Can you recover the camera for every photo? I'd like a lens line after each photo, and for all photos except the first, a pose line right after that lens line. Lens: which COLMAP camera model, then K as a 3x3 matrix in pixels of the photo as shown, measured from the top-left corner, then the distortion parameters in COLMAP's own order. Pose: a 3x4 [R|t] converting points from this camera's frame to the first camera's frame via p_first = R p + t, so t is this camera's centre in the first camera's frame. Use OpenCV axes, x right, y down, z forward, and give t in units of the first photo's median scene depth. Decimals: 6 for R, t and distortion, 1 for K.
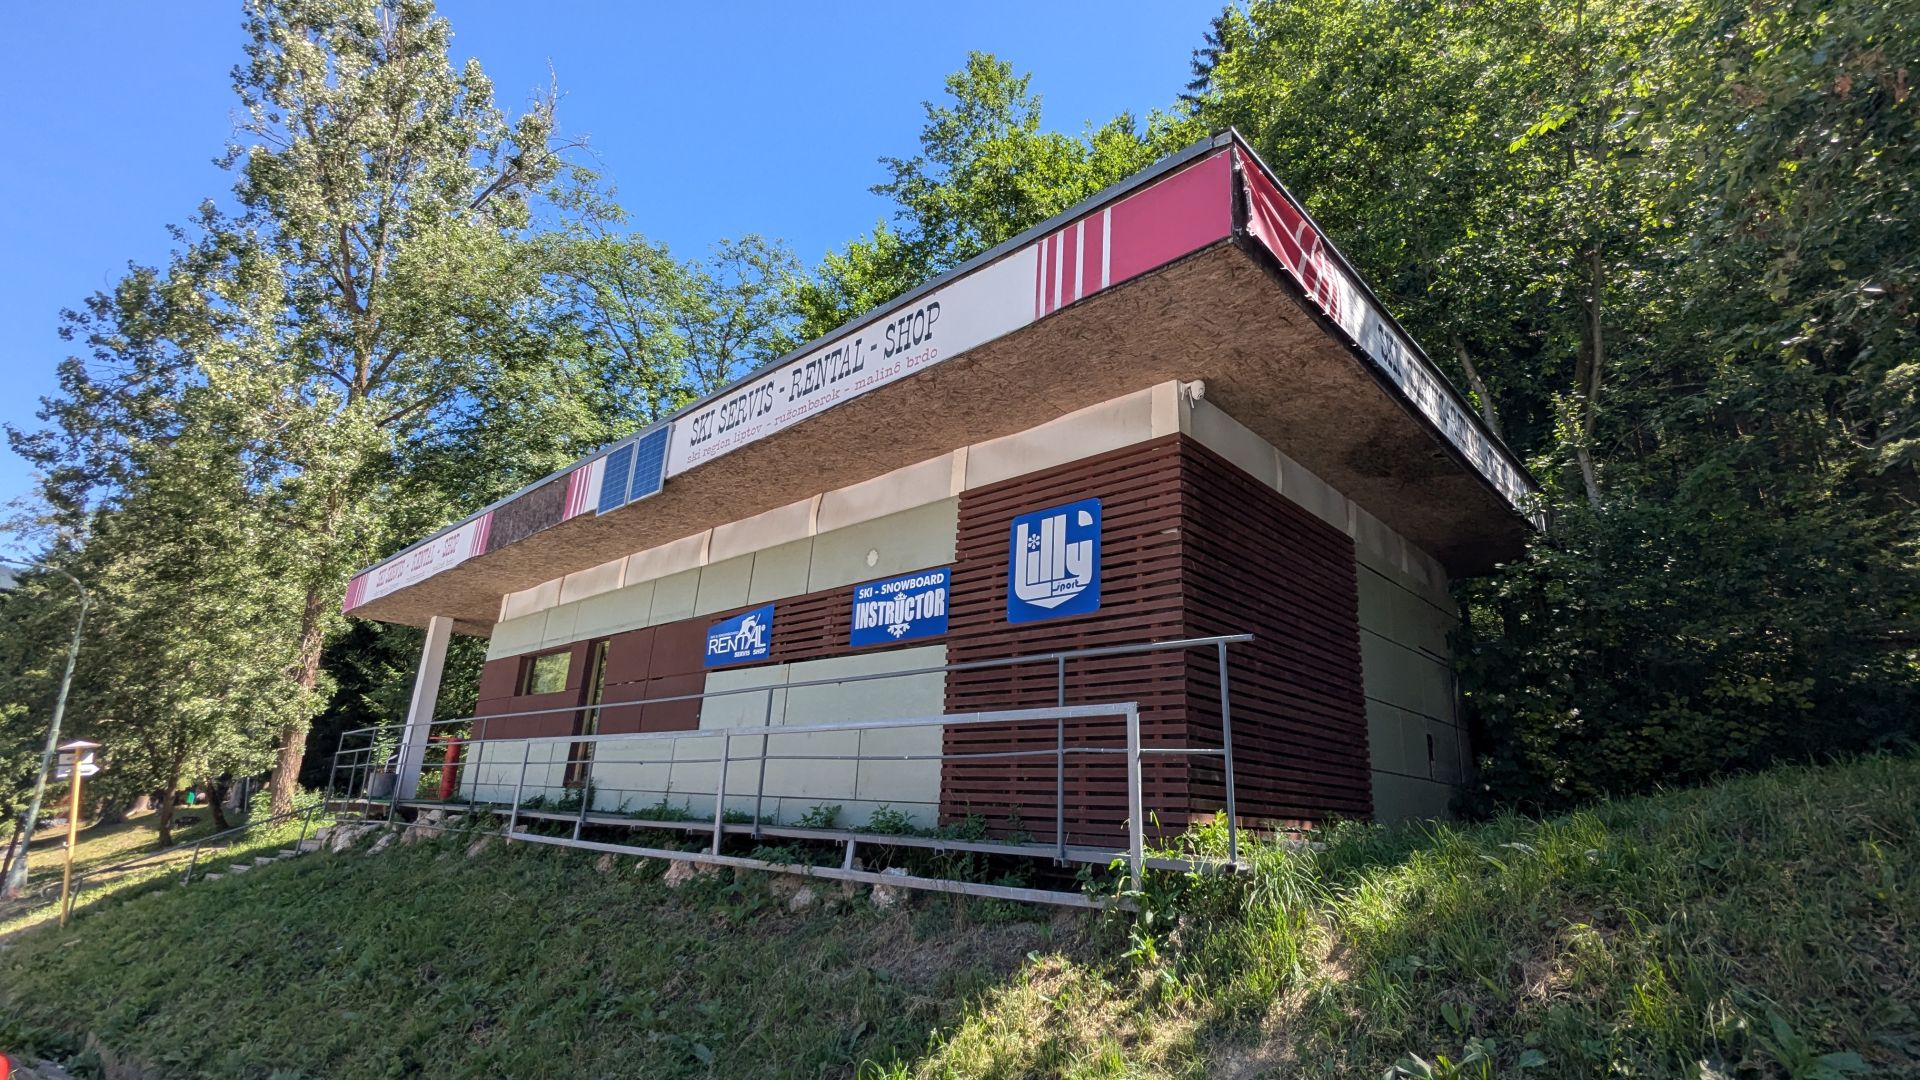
lens RADIAL K [[904.9, 0, 964.7], [0, 904.9, 537.4], [0, 0, 1]] dist [-0.008527, -0.000158]
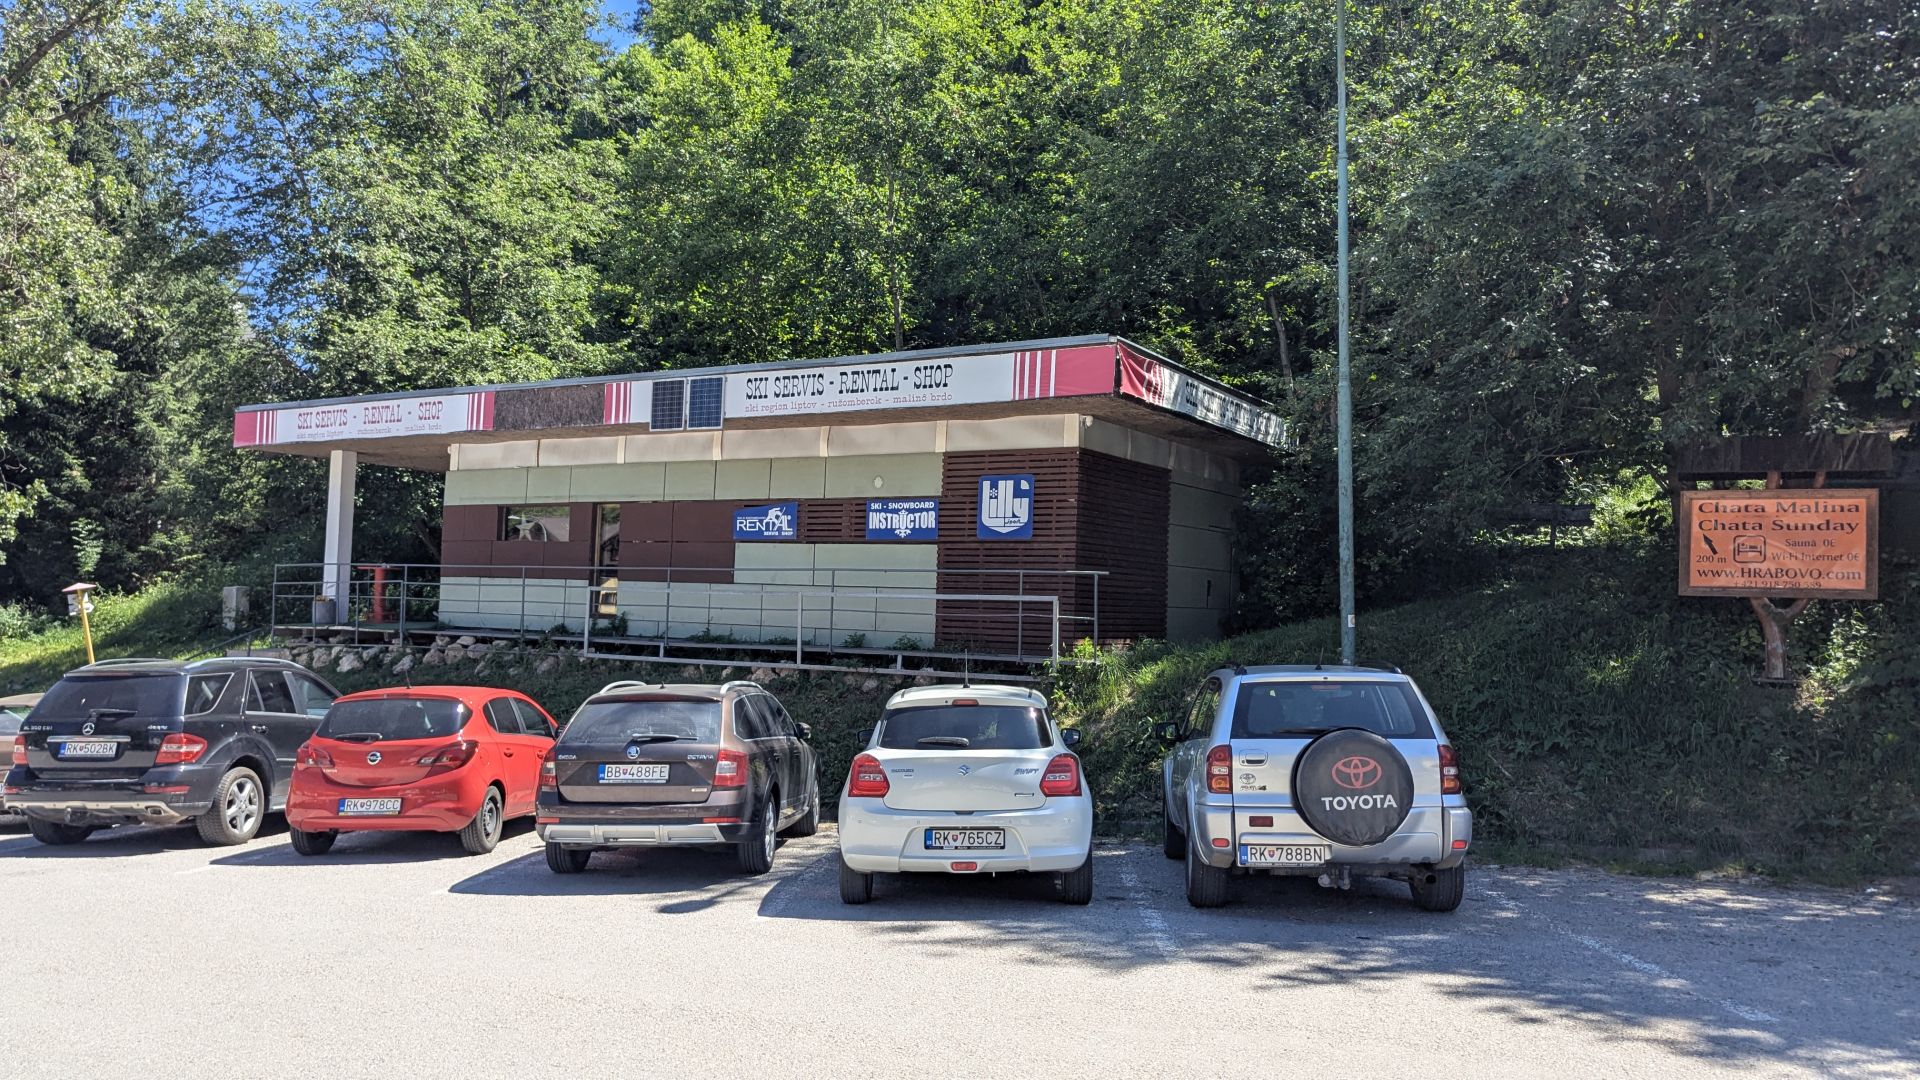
lens RADIAL K [[1388.2, 0, 960.0], [0, 1388.2, 540.0], [0, 0, 1]] dist [0.001976, 0.000042]
pose [[0.977537, -0.006528, 0.210663, -0.555224], [-0.047502, 0.966979, 0.250390, -0.577264], [-0.205341, -0.254772, 0.944948, -1.565265]]
